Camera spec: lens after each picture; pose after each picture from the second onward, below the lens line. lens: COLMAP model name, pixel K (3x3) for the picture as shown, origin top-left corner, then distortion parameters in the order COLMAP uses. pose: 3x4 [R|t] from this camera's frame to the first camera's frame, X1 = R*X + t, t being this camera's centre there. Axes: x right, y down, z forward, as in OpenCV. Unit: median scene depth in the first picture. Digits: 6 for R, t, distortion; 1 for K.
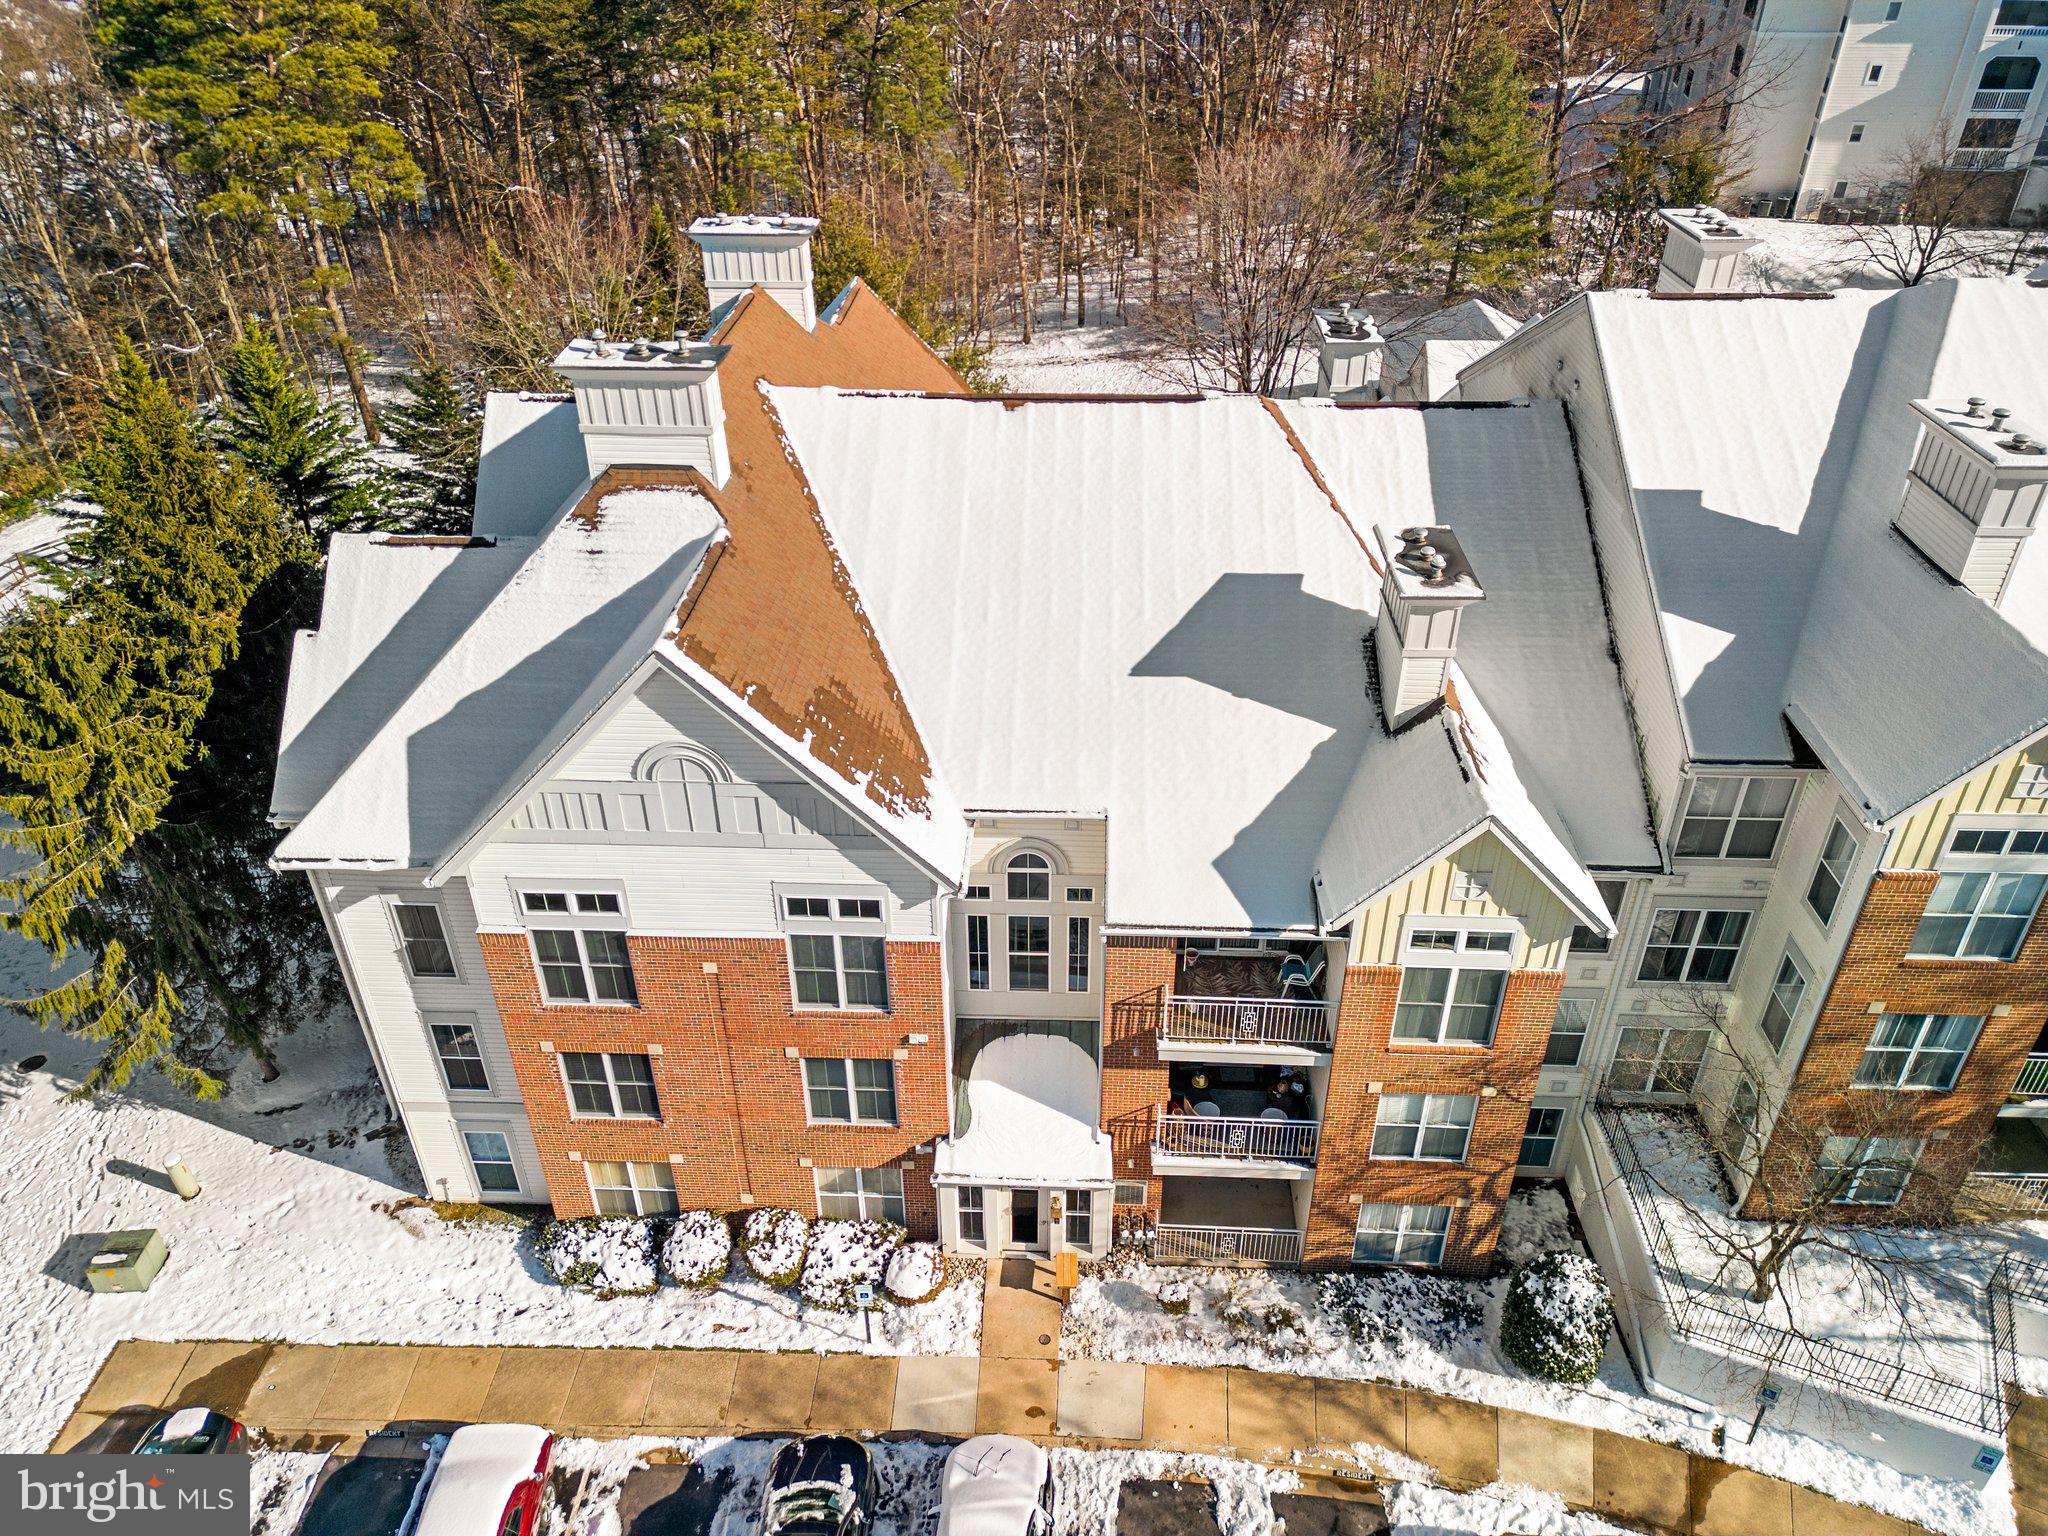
lens RADIAL K [[1420.0, 0, 1026.3], [0, 1420.0, 771.8], [0, 0, 1]] dist [0.066140, -0.056536]
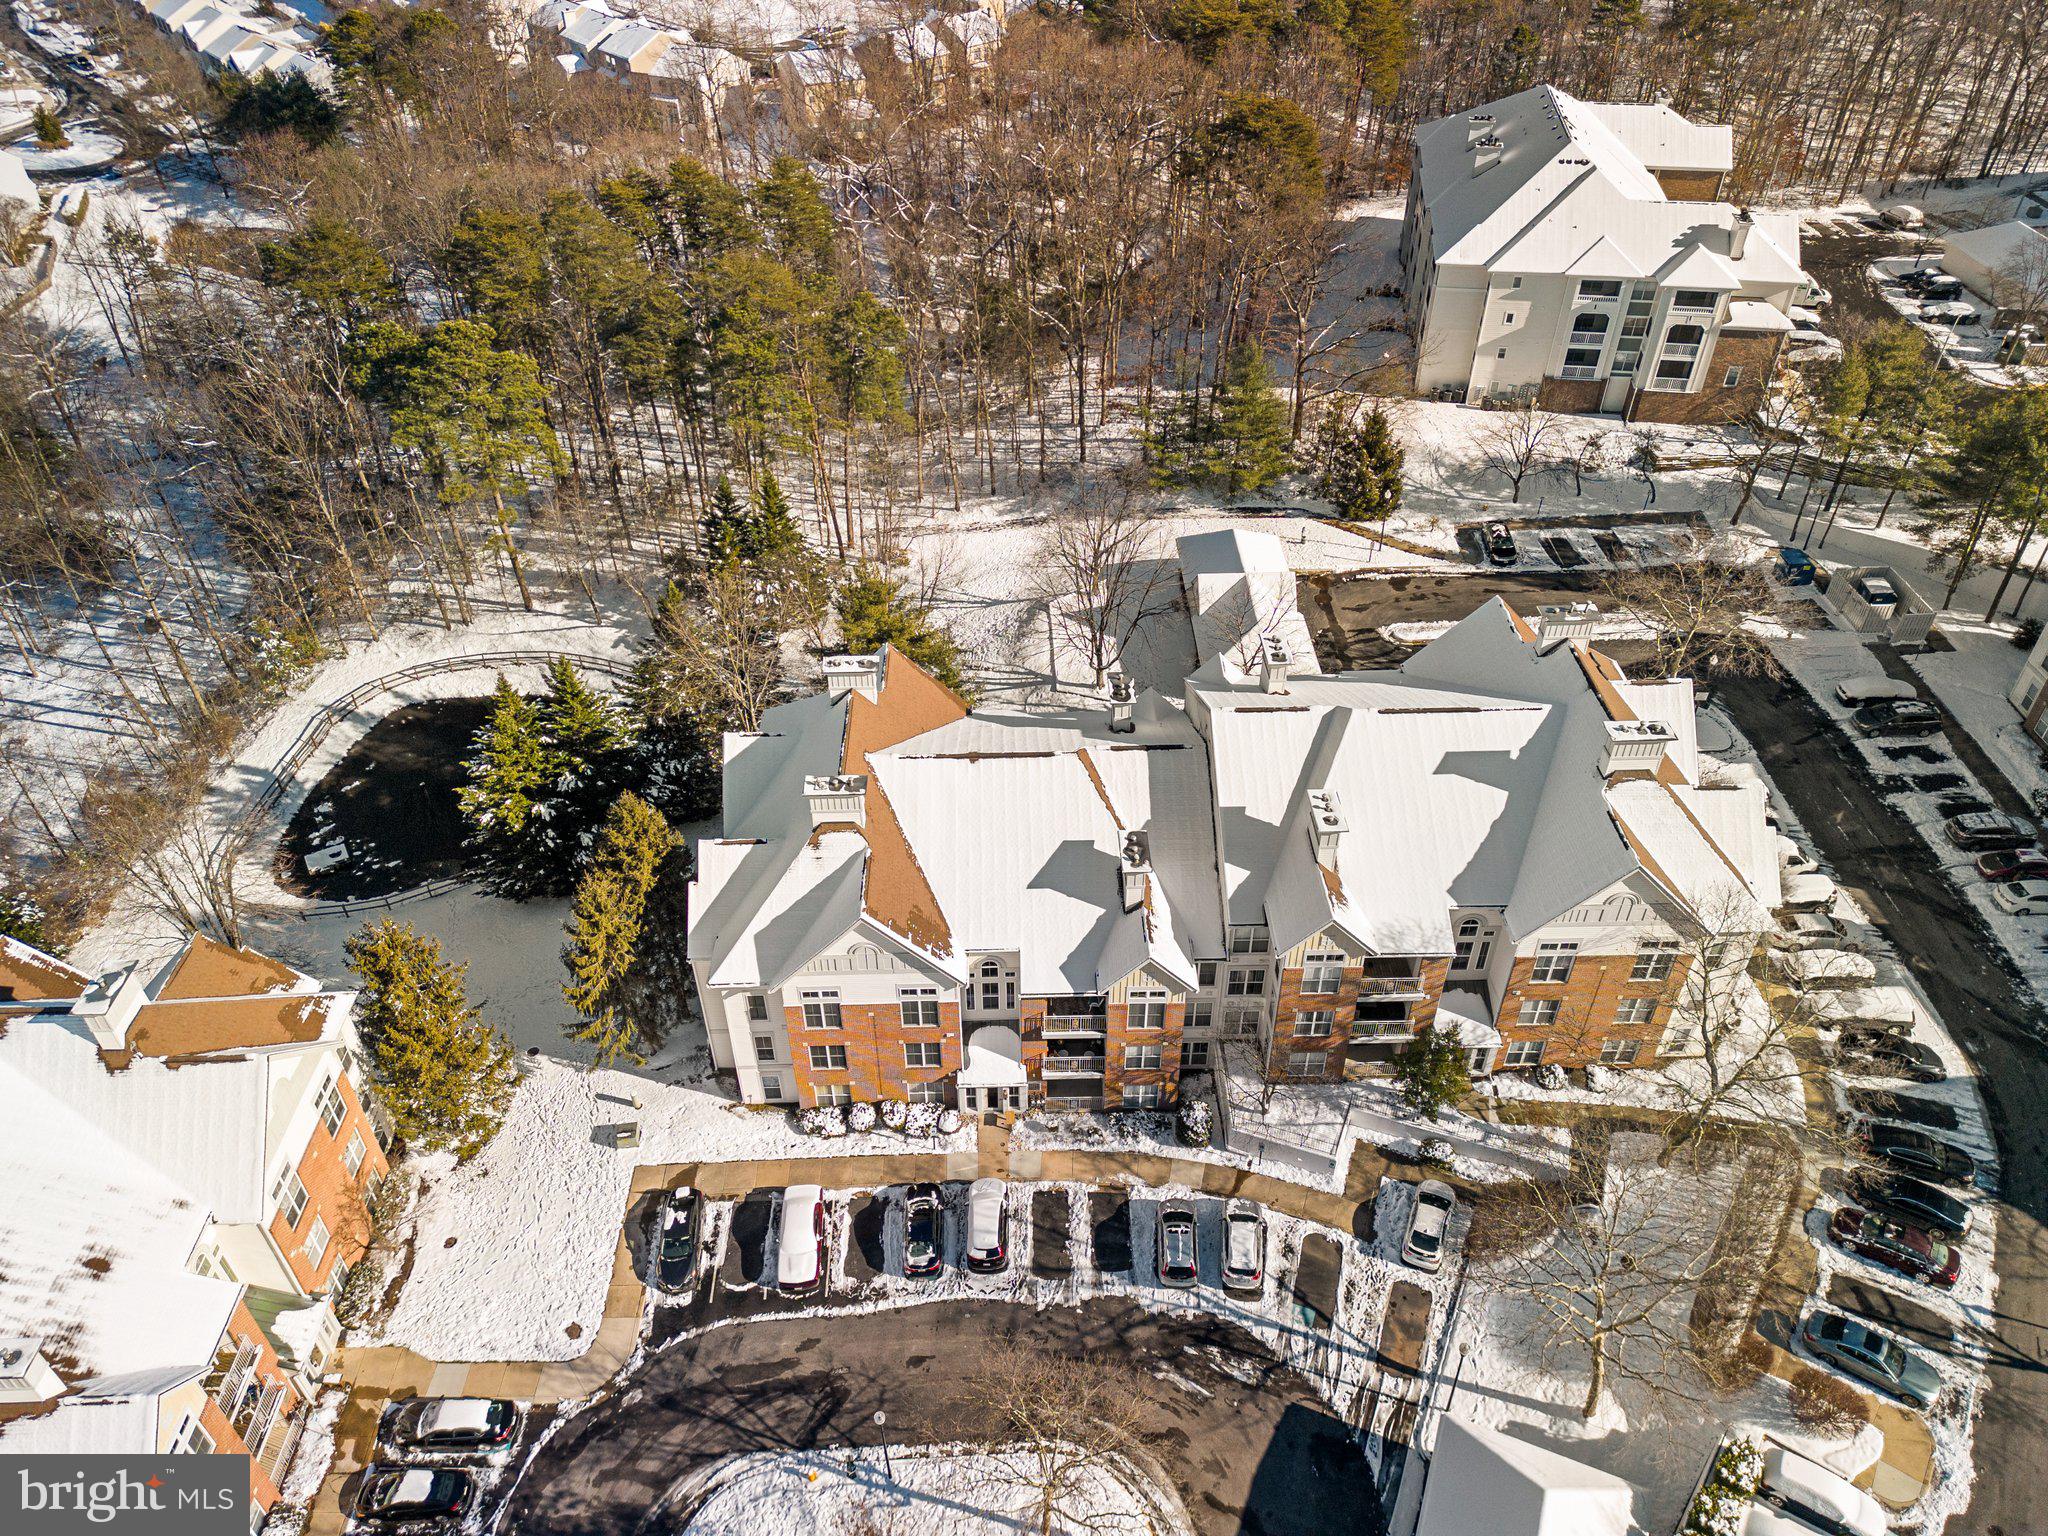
lens RADIAL K [[1420.0, 0, 1029.4], [0, 1420.0, 759.6], [0, 0, 1]] dist [0.066140, -0.056536]
pose [[0.997603, -0.042127, 0.054900, -0.051470], [0.036911, 0.995003, 0.092777, -0.532083], [-0.058534, -0.090528, 0.994172, -1.500298]]
